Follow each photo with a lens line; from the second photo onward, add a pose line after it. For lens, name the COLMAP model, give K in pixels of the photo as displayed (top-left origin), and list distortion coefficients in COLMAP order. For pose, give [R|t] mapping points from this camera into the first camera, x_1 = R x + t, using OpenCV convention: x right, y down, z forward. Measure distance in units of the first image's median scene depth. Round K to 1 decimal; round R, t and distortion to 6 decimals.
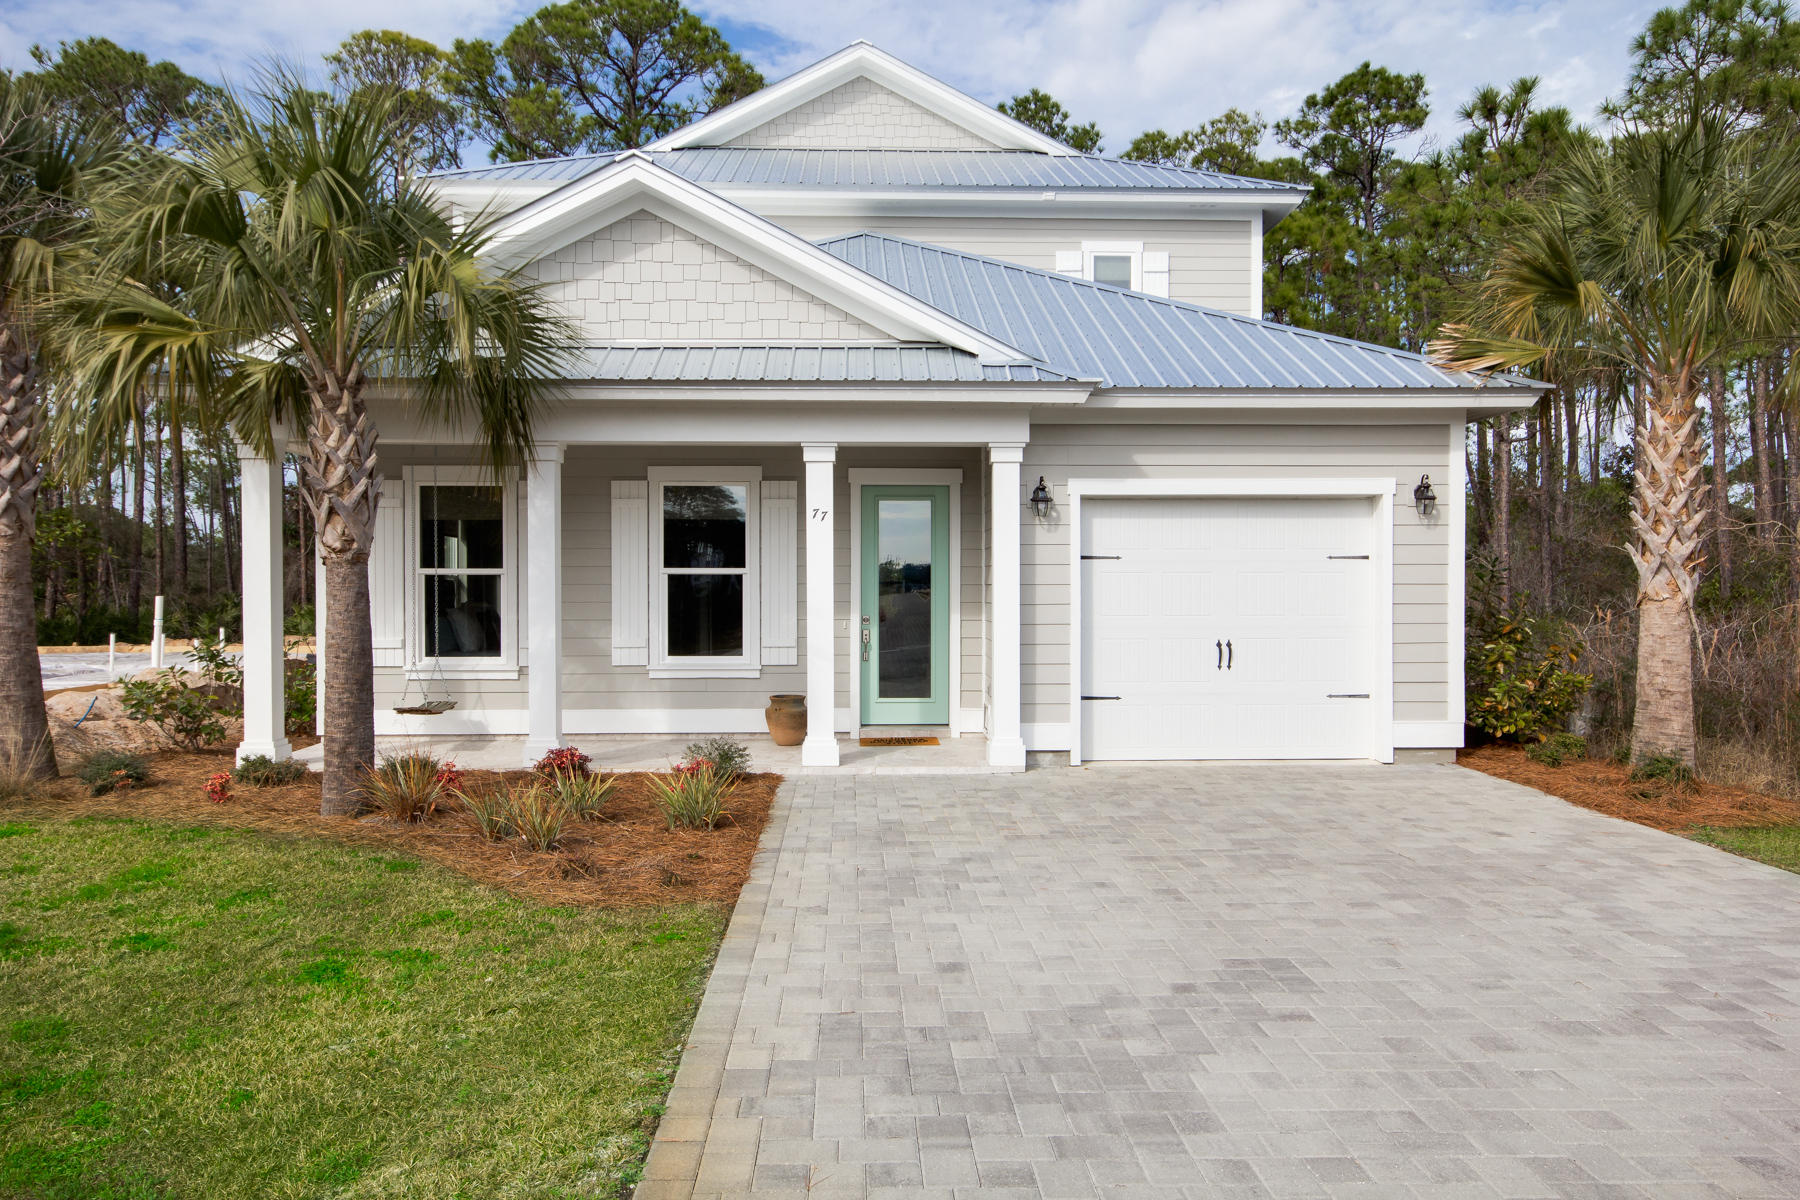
lens RADIAL K [[865.3, 0, 884.3], [0, 865.3, 600.0], [0, 0, 1]] dist [-0.002116, 0.002708]
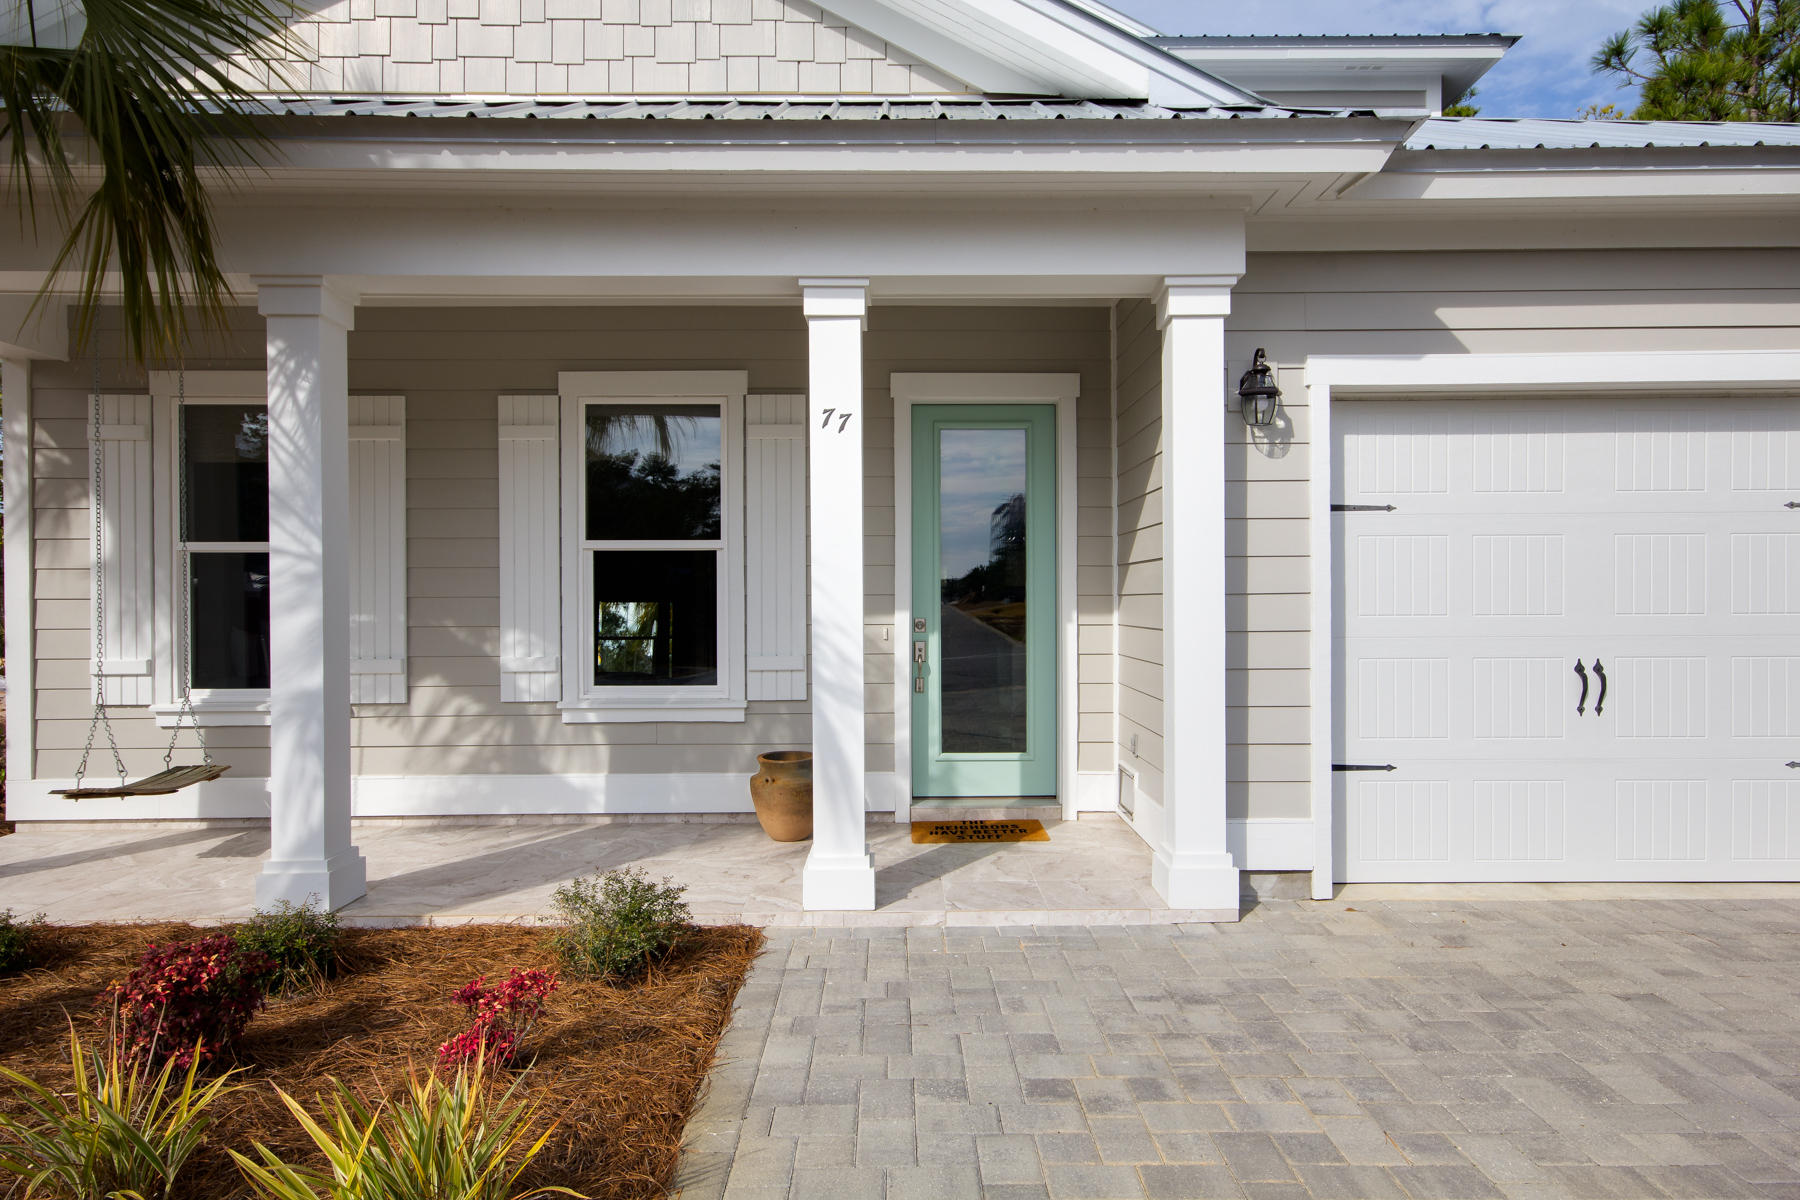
lens RADIAL K [[865.3, 0, 911.4], [0, 865.3, 607.4], [0, 0, 1]] dist [-0.002116, 0.002708]
pose [[0.999865, -0.003592, -0.016041, -0.020126], [0.003573, 0.999993, -0.001215, 0.012987], [0.016045, 0.001157, 0.999871, 0.452352]]
